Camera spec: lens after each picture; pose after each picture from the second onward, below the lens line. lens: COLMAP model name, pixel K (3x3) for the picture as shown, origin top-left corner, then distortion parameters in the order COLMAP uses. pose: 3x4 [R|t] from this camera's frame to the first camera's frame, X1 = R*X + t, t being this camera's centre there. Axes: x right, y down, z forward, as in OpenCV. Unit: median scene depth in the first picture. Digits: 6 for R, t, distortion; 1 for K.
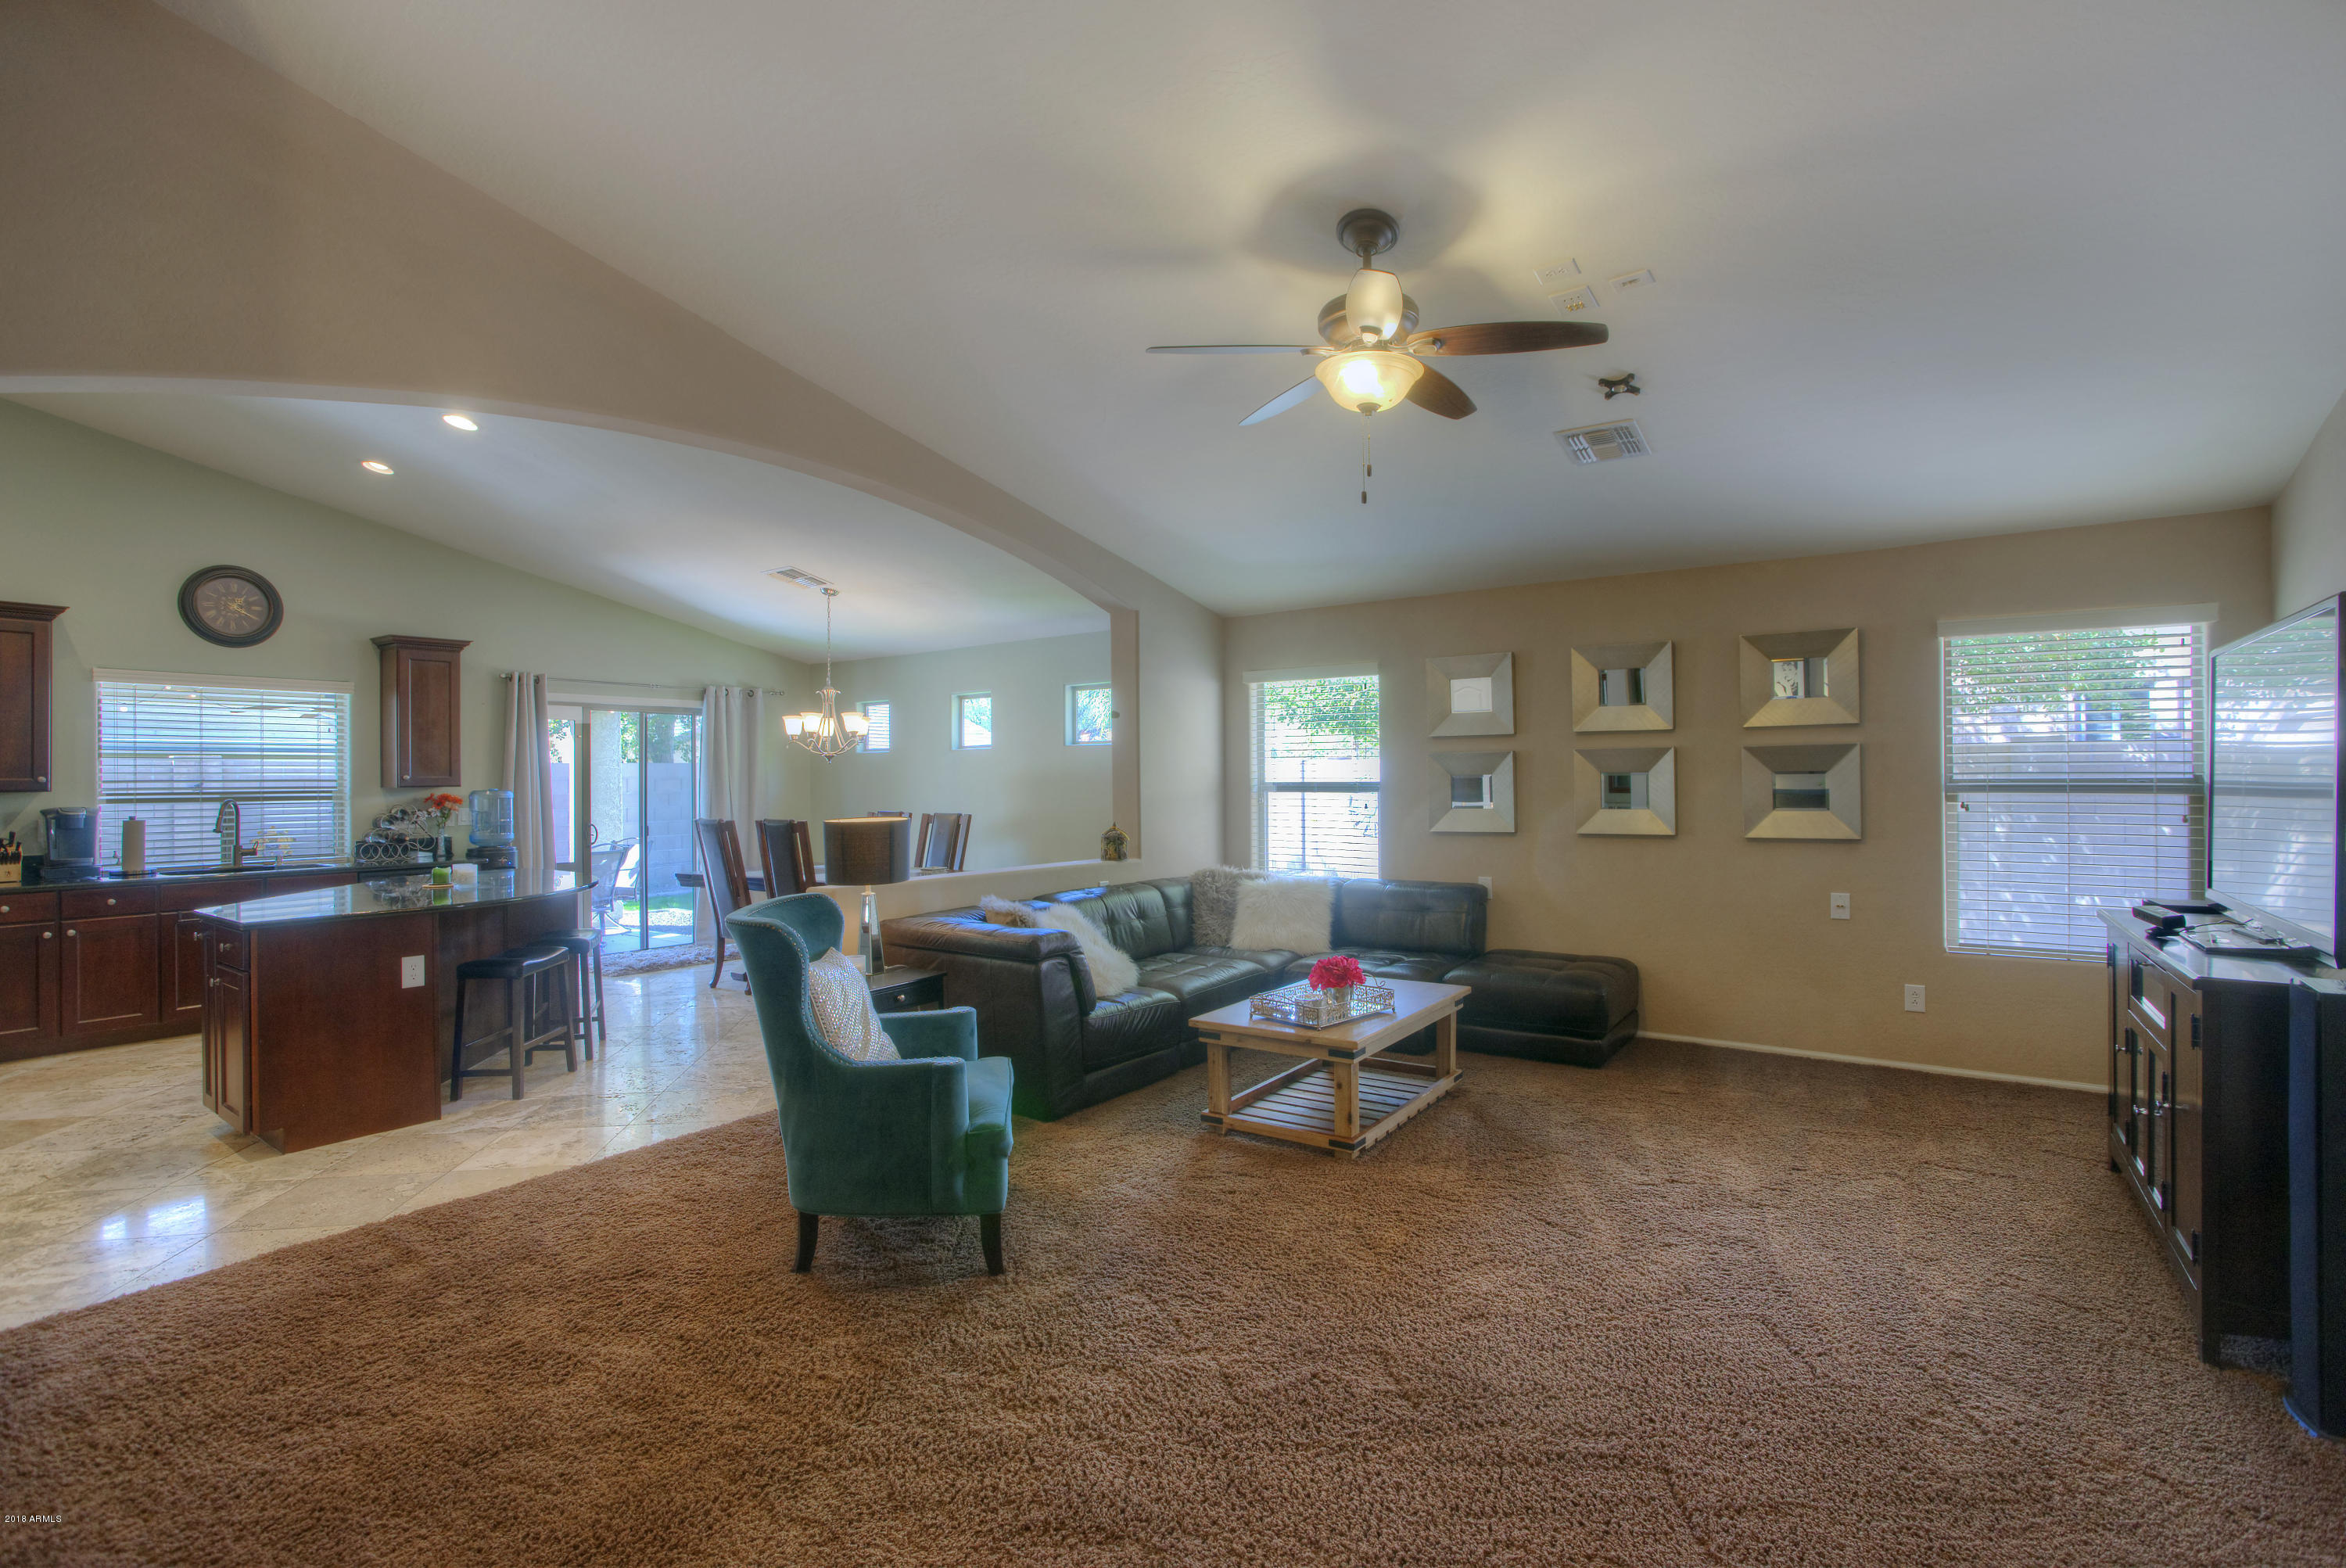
lens RADIAL K [[1078.7, 0, 1178.1], [0, 1078.7, 771.8], [0, 0, 1]] dist [-0.053902, 0.022037]
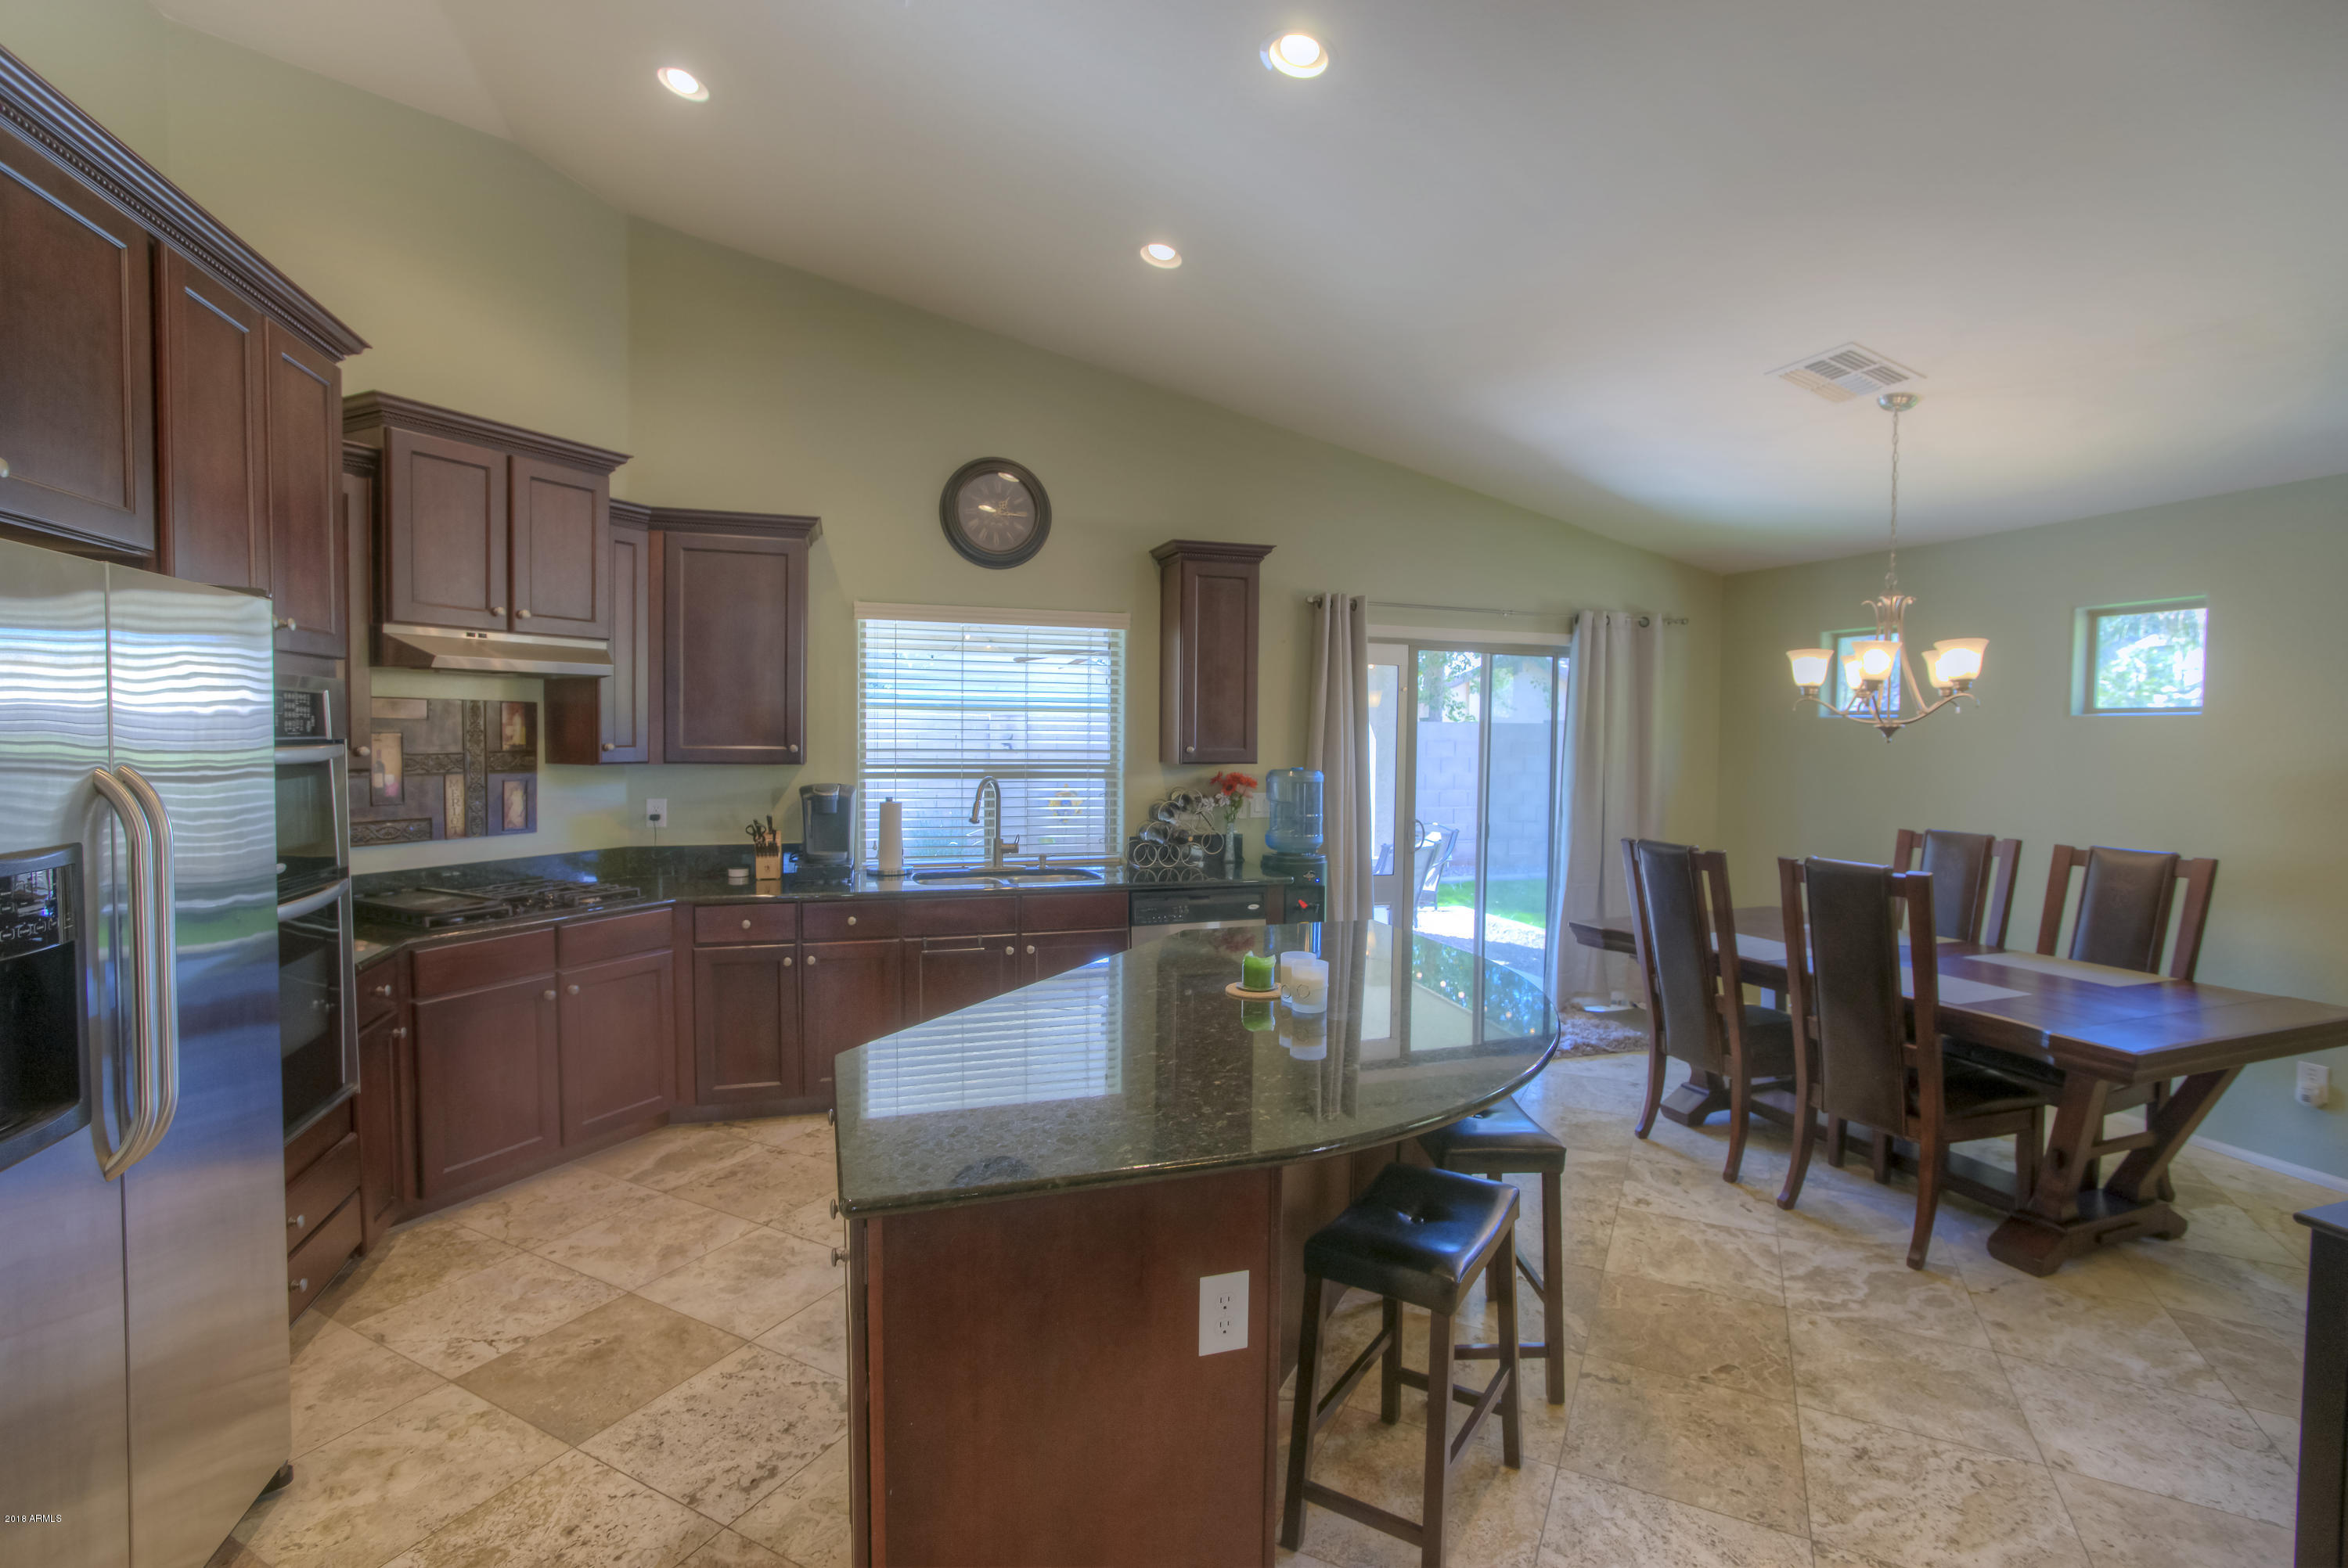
lens RADIAL K [[1079.4, 0, 1179.1], [0, 1079.4, 771.8], [0, 0, 1]] dist [-0.053902, 0.022037]
pose [[0.808207, 0.040683, -0.587492, -0.321554], [-0.015616, 0.998741, 0.047679, -0.013468], [0.588692, -0.029360, 0.807824, 0.423752]]
